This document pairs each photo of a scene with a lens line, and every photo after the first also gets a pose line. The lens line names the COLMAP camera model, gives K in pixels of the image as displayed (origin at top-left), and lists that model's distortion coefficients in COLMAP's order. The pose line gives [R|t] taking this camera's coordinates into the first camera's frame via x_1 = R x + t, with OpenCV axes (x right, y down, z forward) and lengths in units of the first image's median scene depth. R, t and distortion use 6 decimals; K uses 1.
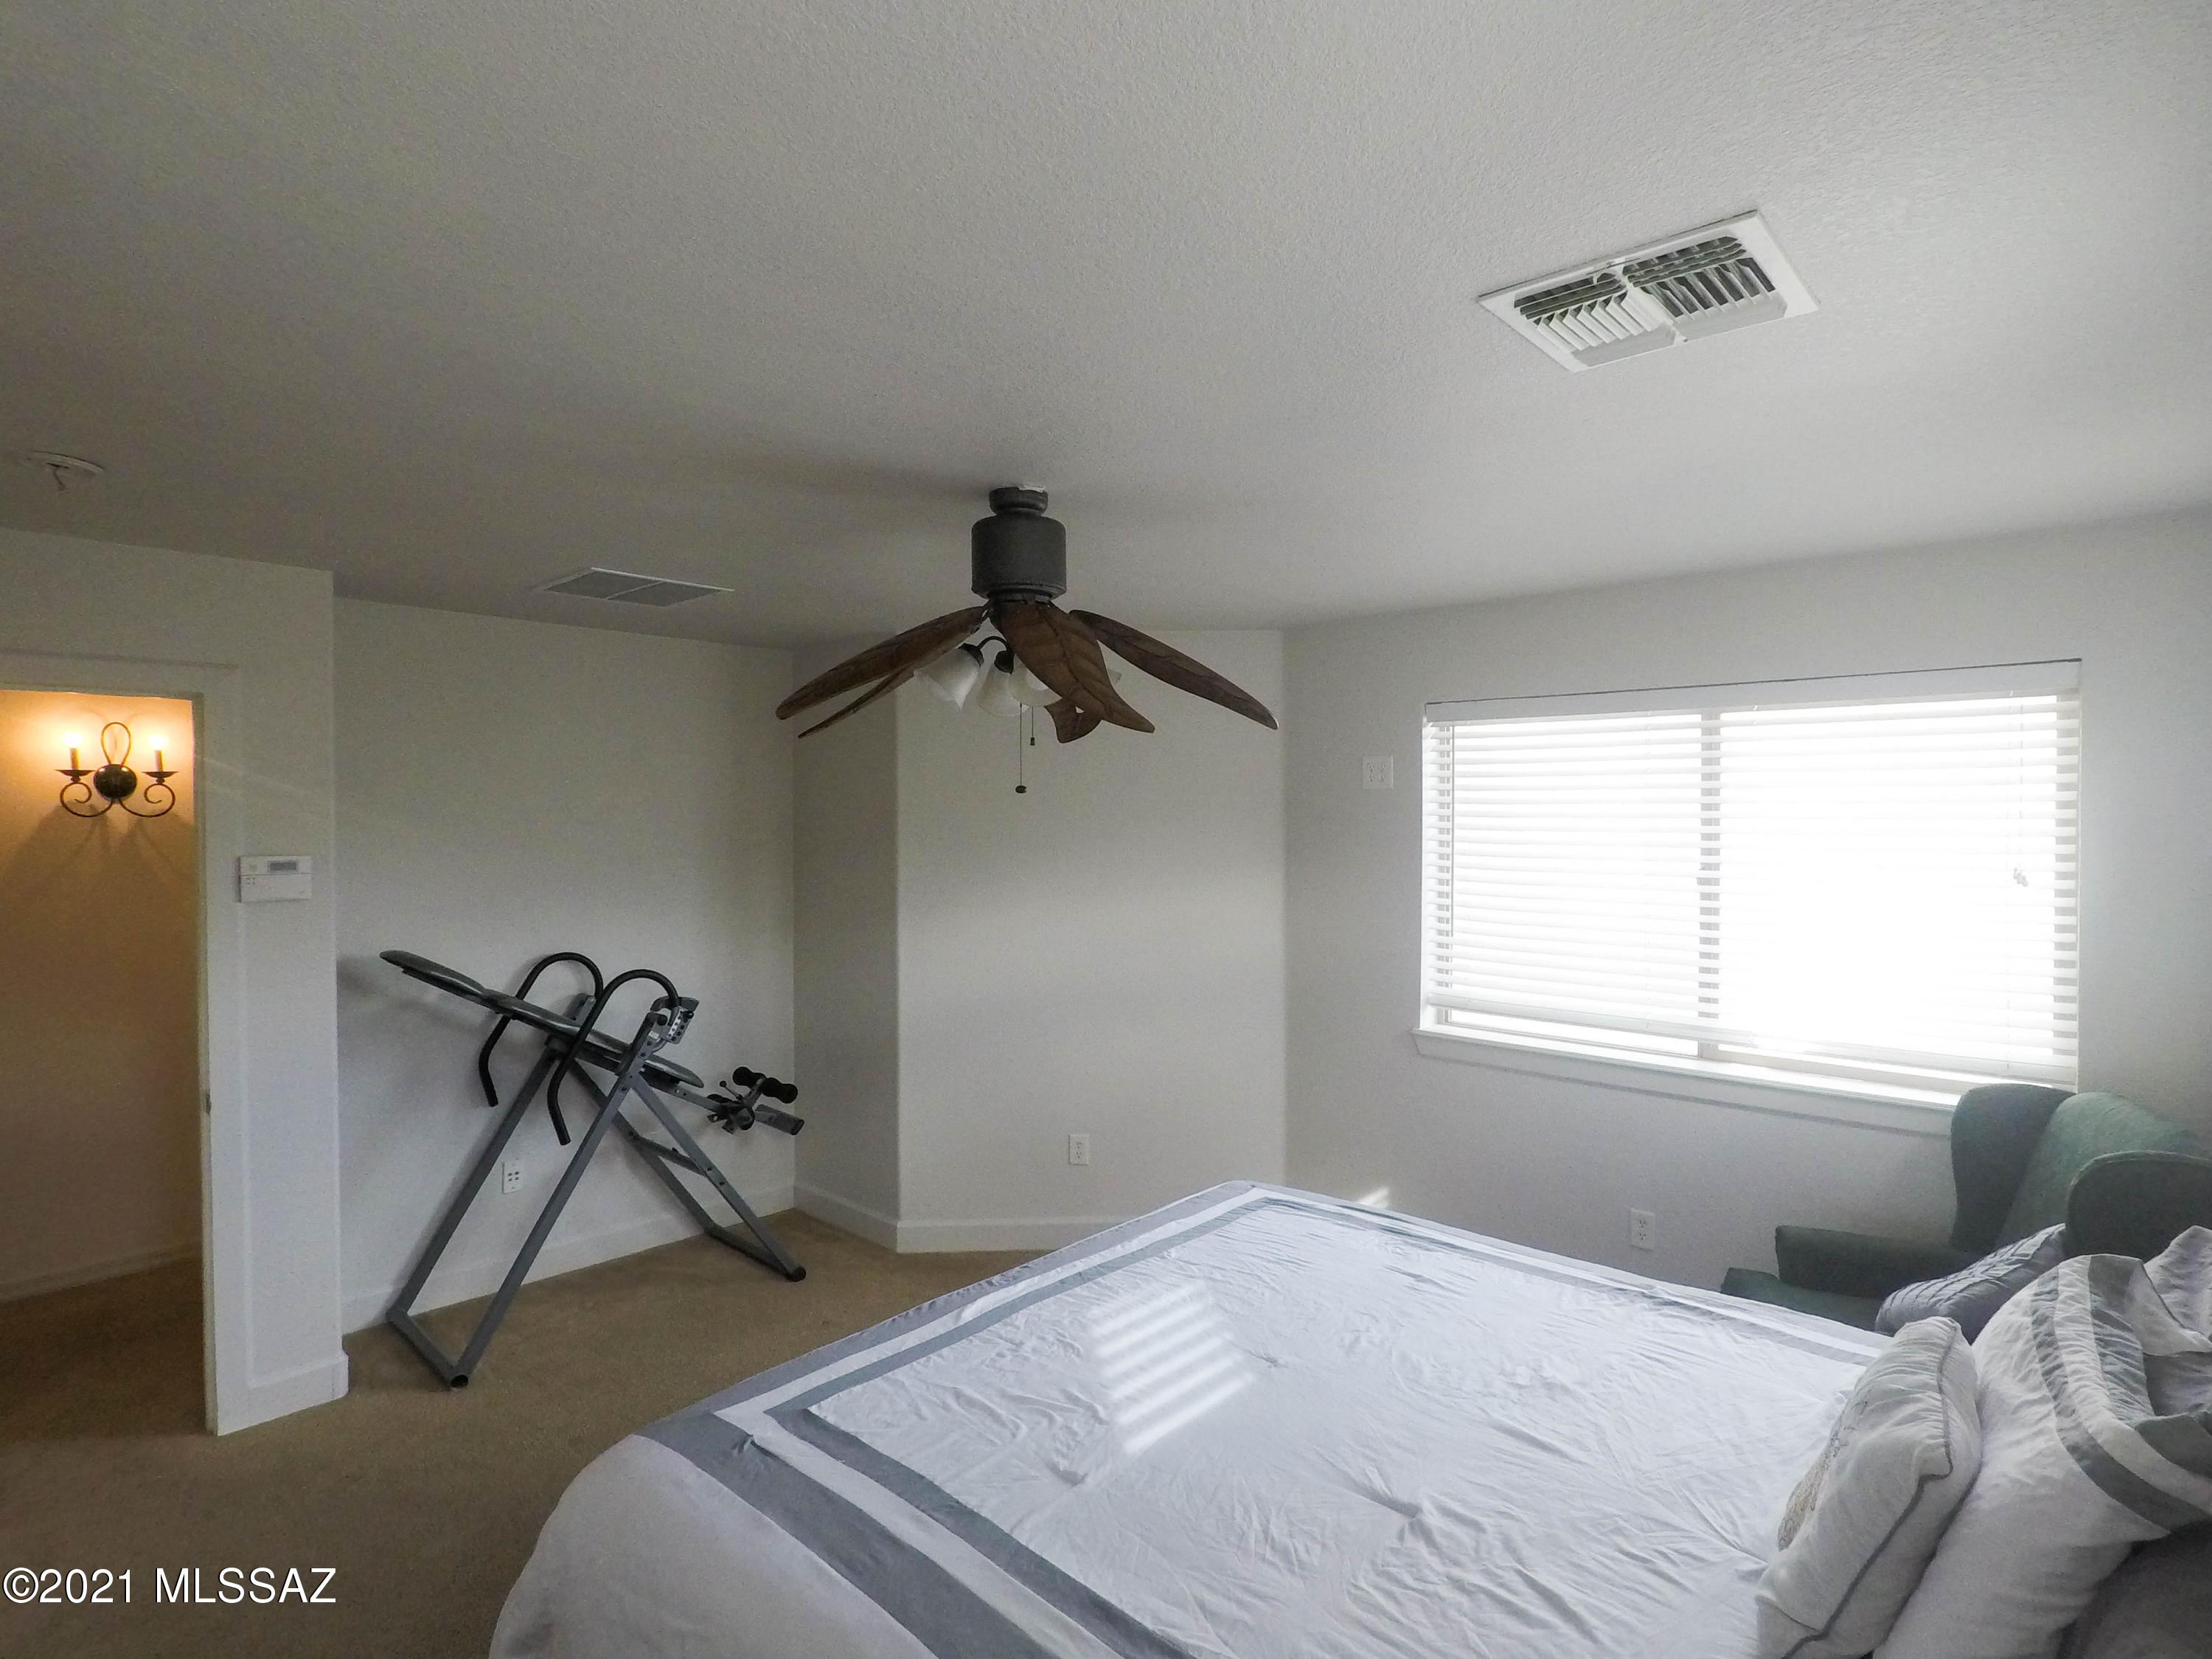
lens RADIAL K [[1110.5, 0, 1115.3], [0, 1110.5, 819.2], [0, 0, 1]] dist [-0.023954, 0.005633]
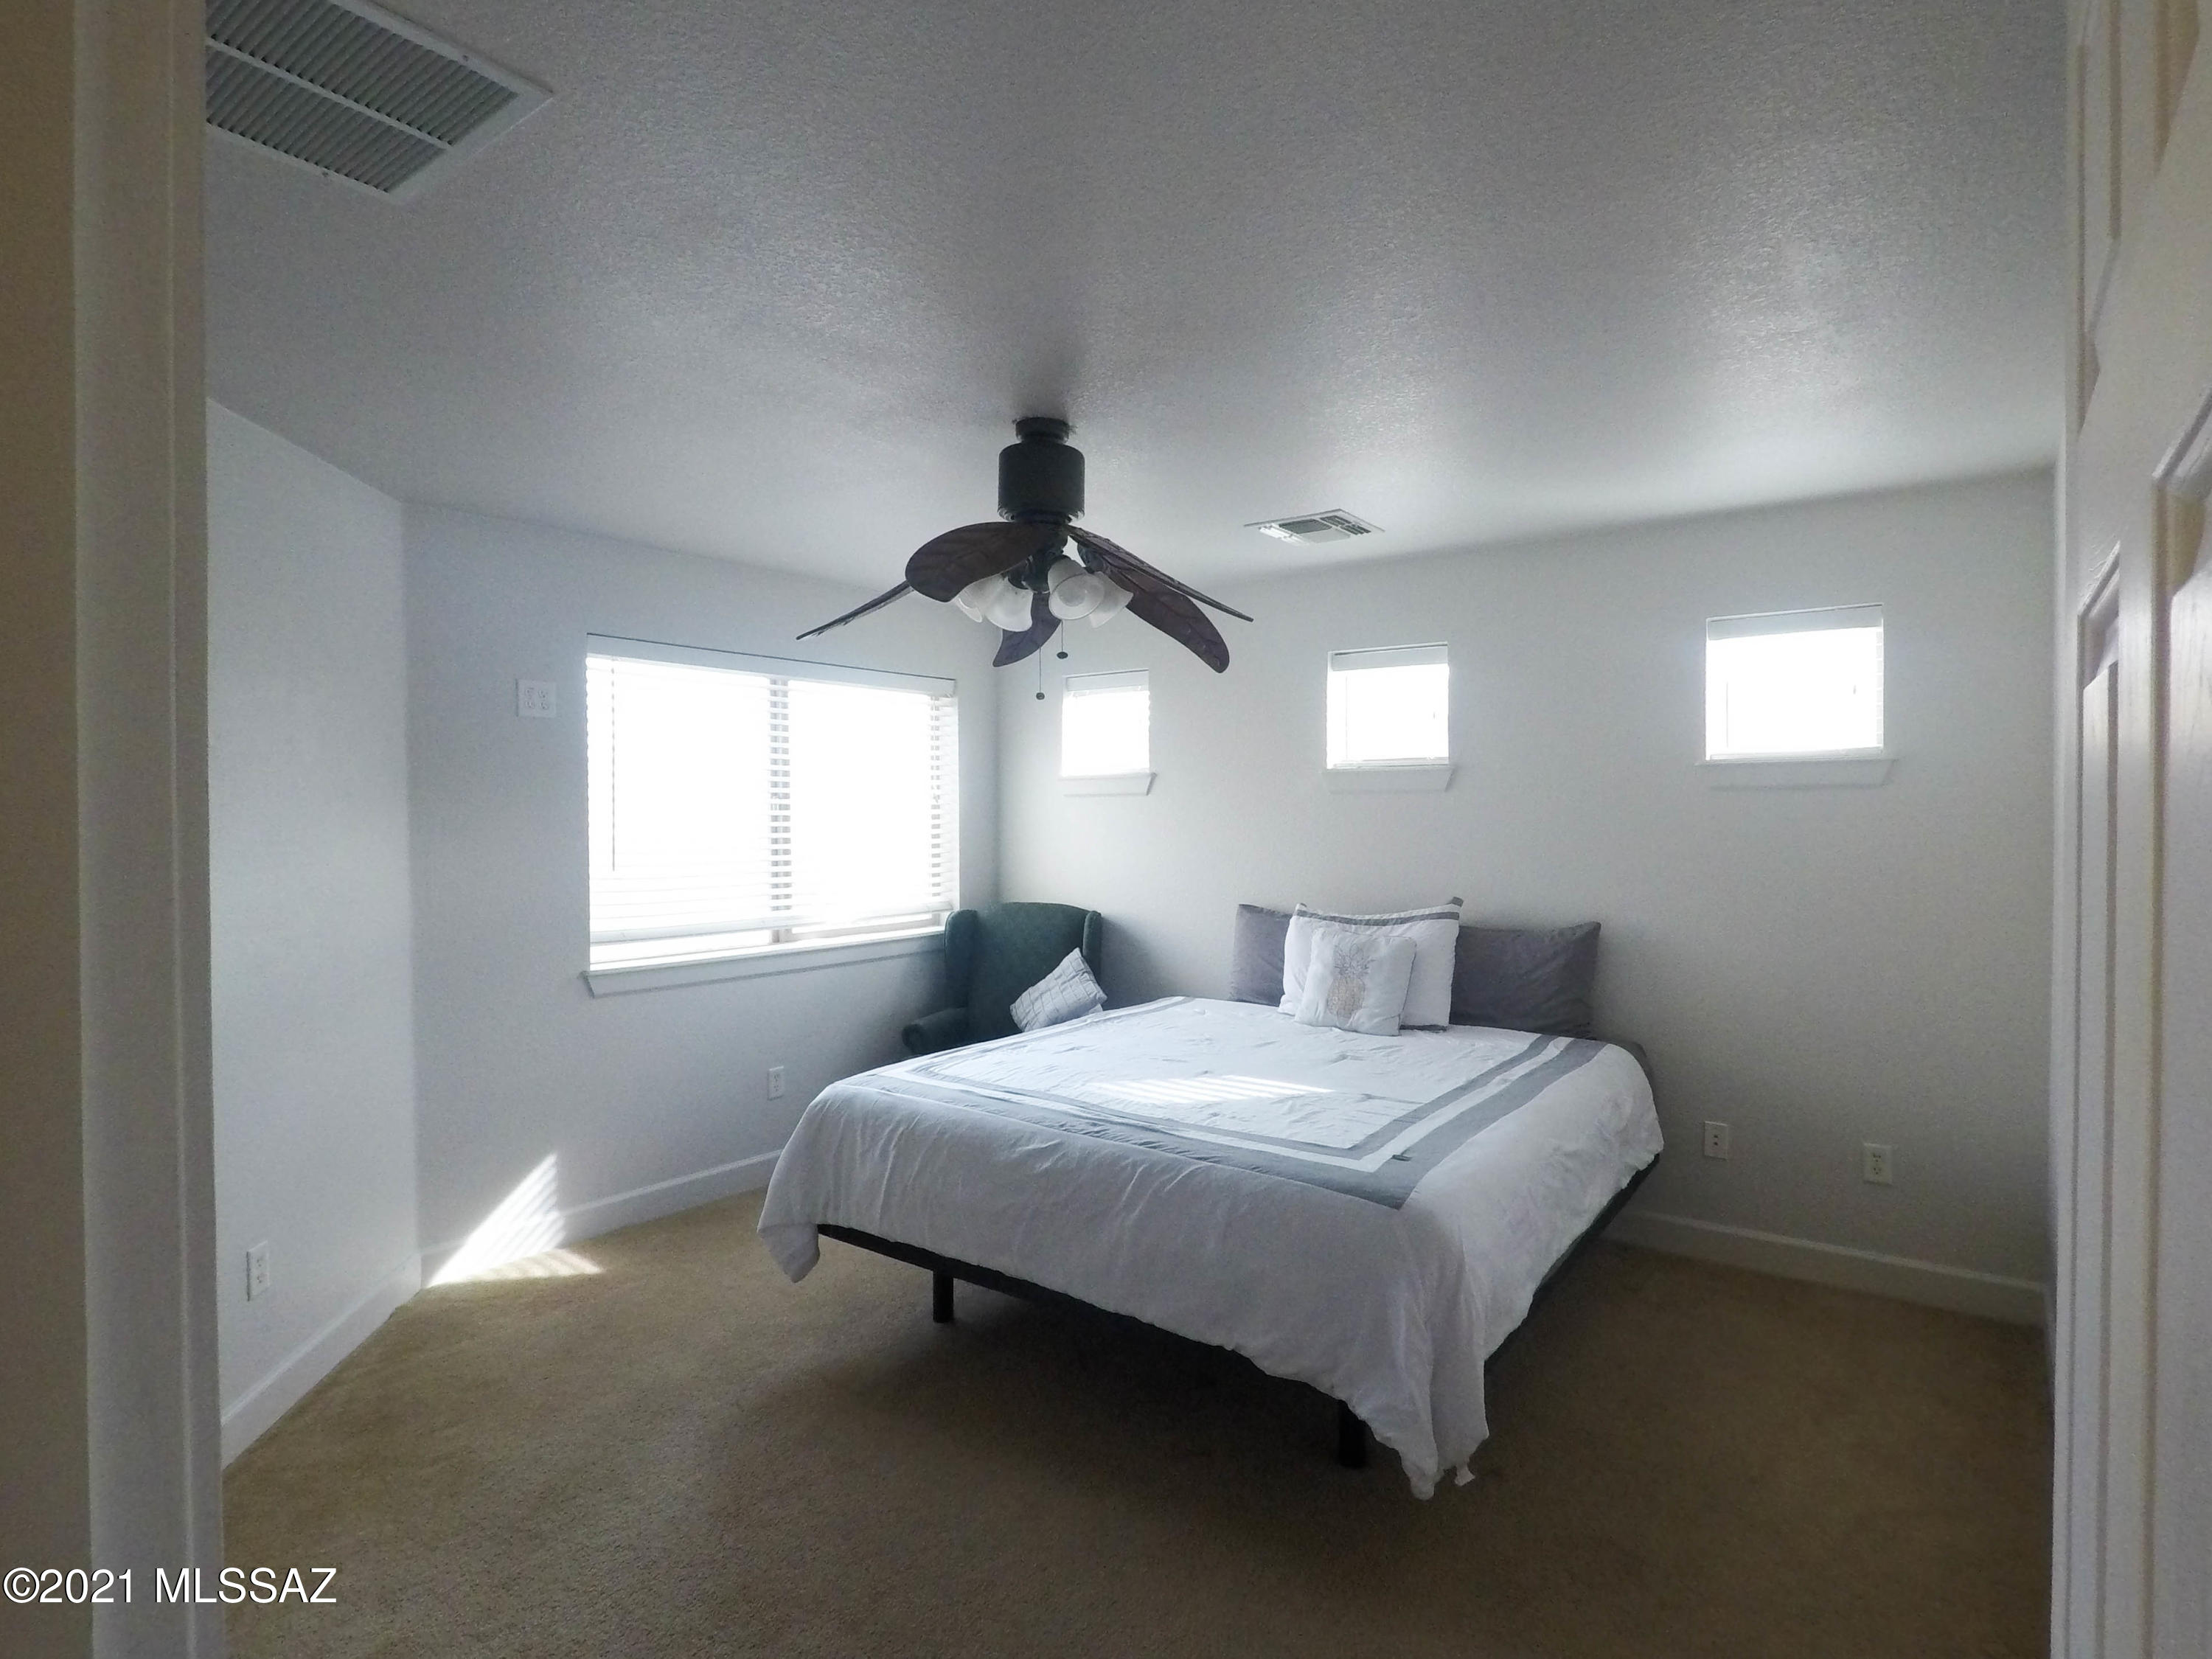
lens RADIAL K [[1110.5, 0, 1114.6], [0, 1110.5, 823.9], [0, 0, 1]] dist [-0.023954, 0.005633]
pose [[-0.087509, -0.017353, 0.996013, -0.804209], [0.007354, 0.999810, 0.018065, 0.054104], [-0.996137, 0.008905, -0.087364, 0.701841]]
